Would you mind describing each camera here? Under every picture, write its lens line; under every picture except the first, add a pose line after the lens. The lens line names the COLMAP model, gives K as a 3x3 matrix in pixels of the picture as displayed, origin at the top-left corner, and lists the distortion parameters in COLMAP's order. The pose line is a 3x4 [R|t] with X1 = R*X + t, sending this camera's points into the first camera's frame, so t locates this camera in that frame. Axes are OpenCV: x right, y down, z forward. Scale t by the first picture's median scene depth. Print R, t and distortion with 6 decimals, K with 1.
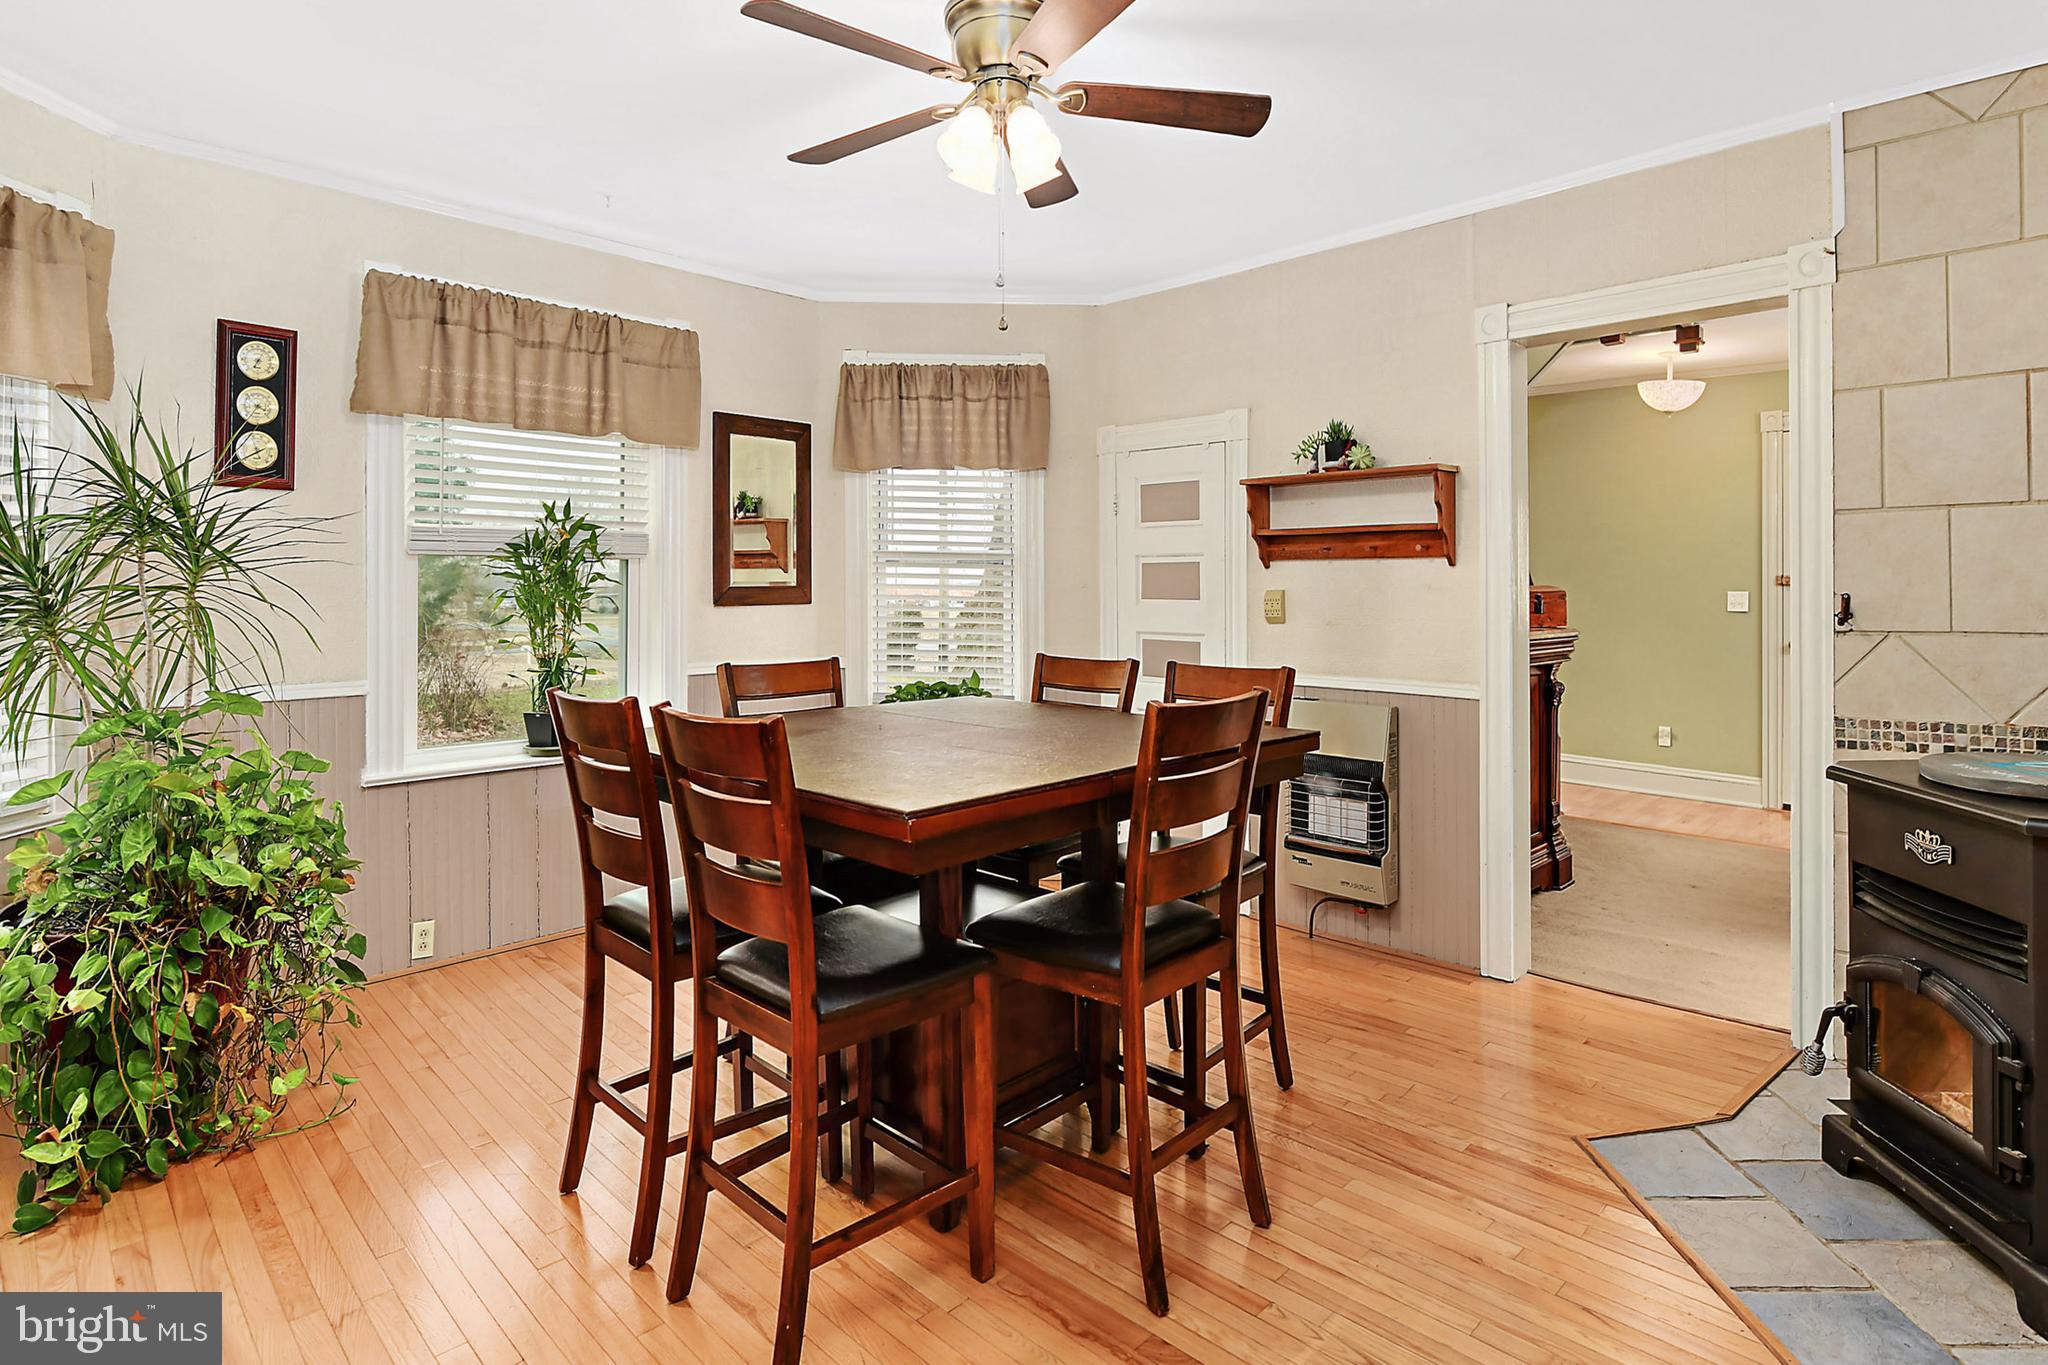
lens RADIAL K [[1030.3, 0, 1024.0], [0, 1030.3, 682.5], [0, 0, 1]] dist [-0.001405, -0.000160]
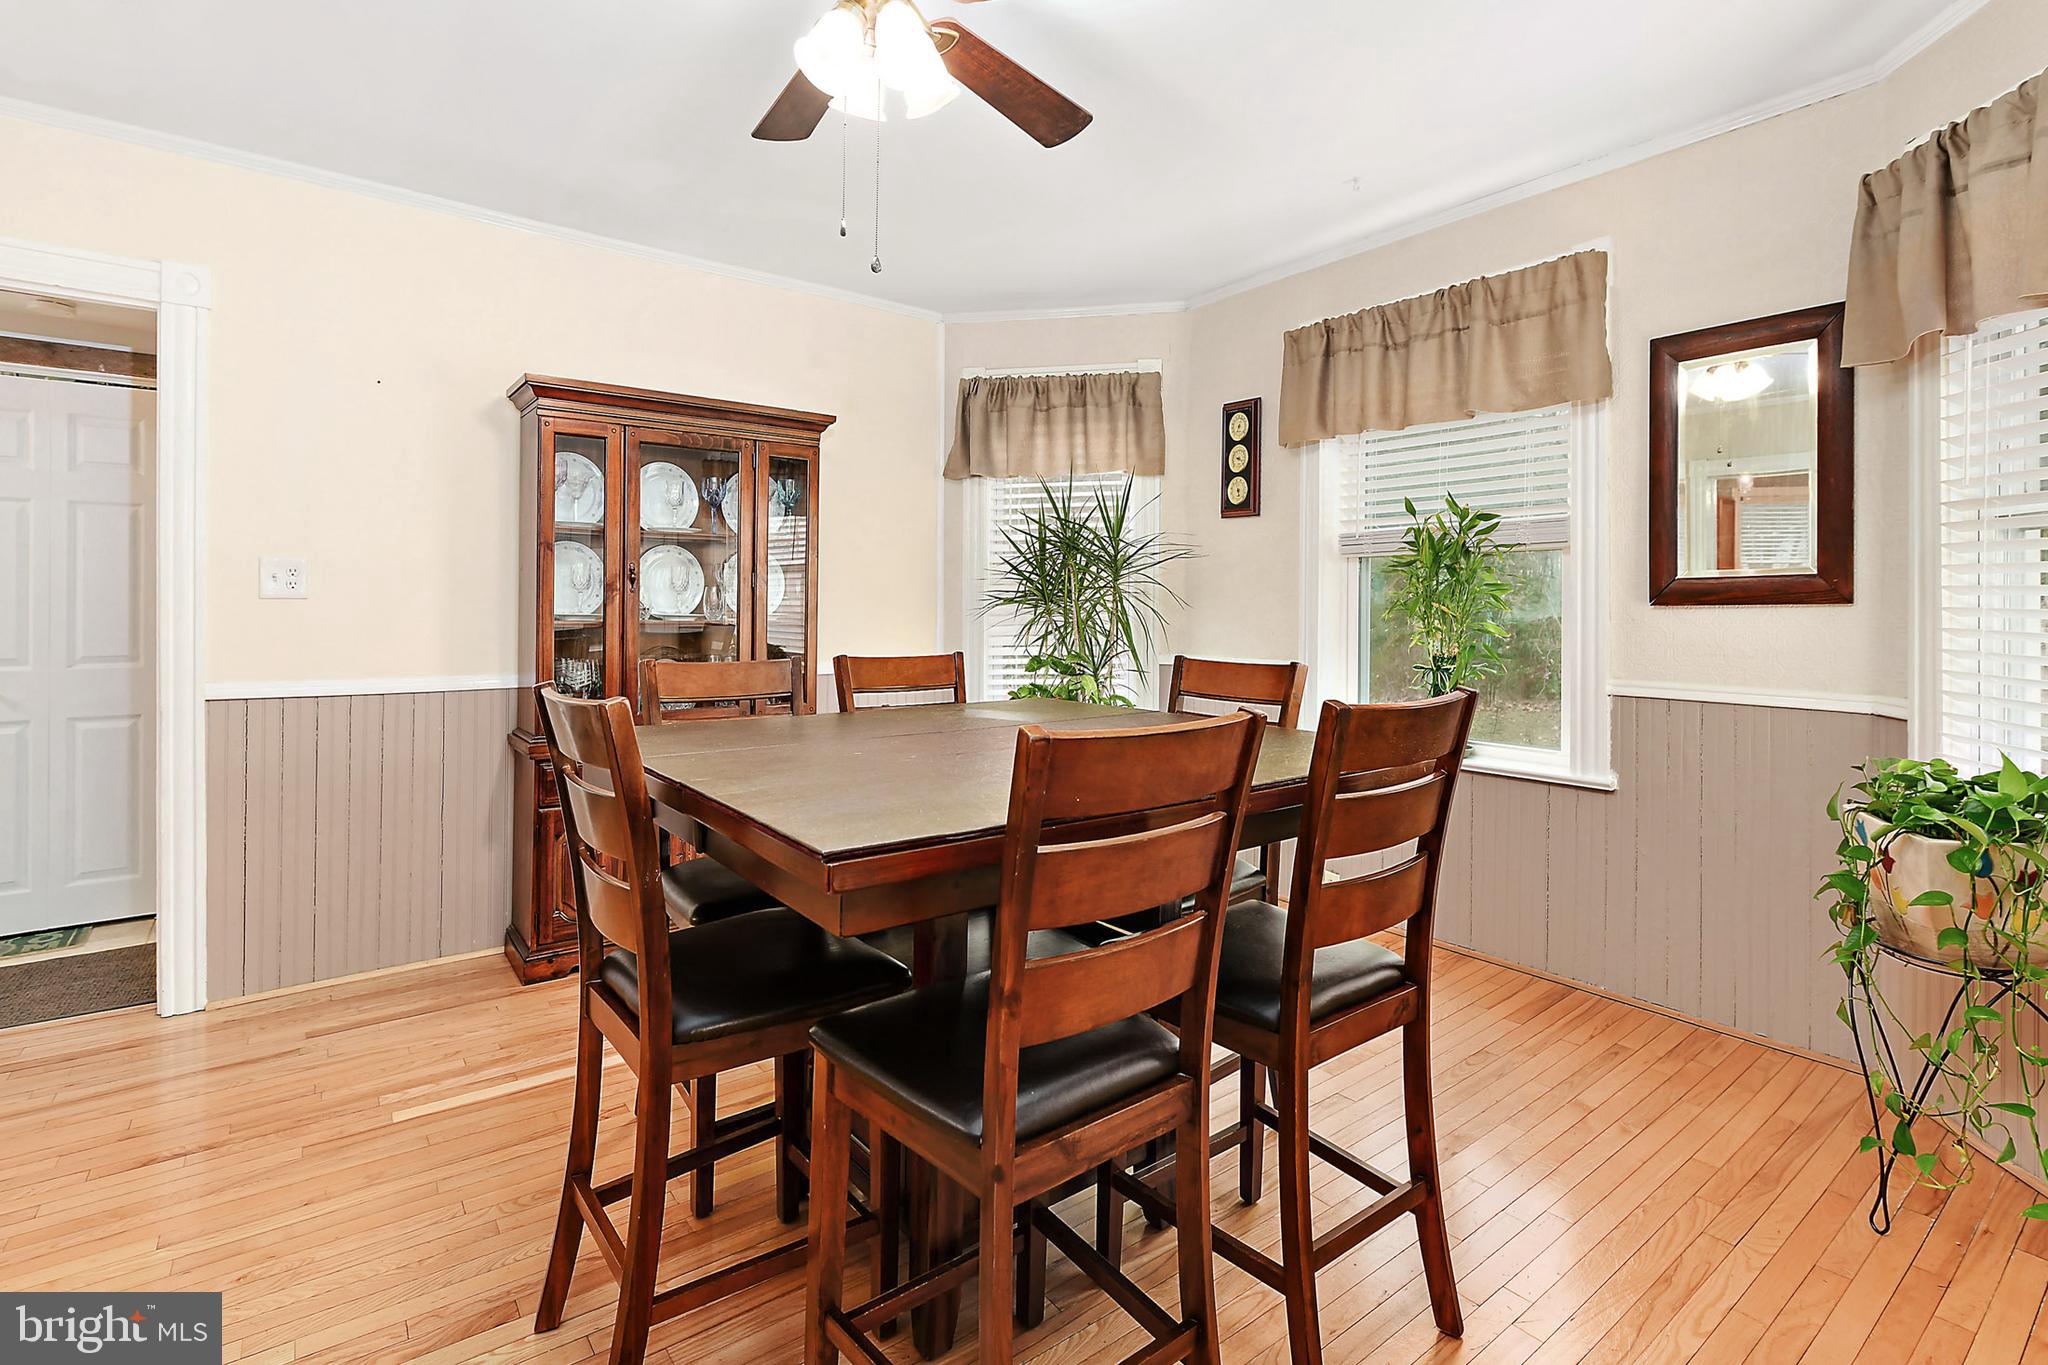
lens RADIAL K [[961.9, 0, 1025.7], [0, 961.9, 606.3], [0, 0, 1]] dist [-0.000259, -0.000024]
pose [[-0.131590, -0.005881, -0.991287, 0.573105], [-0.094872, 0.995467, 0.006688, -0.050242], [0.986754, 0.094925, -0.131552, 0.890058]]
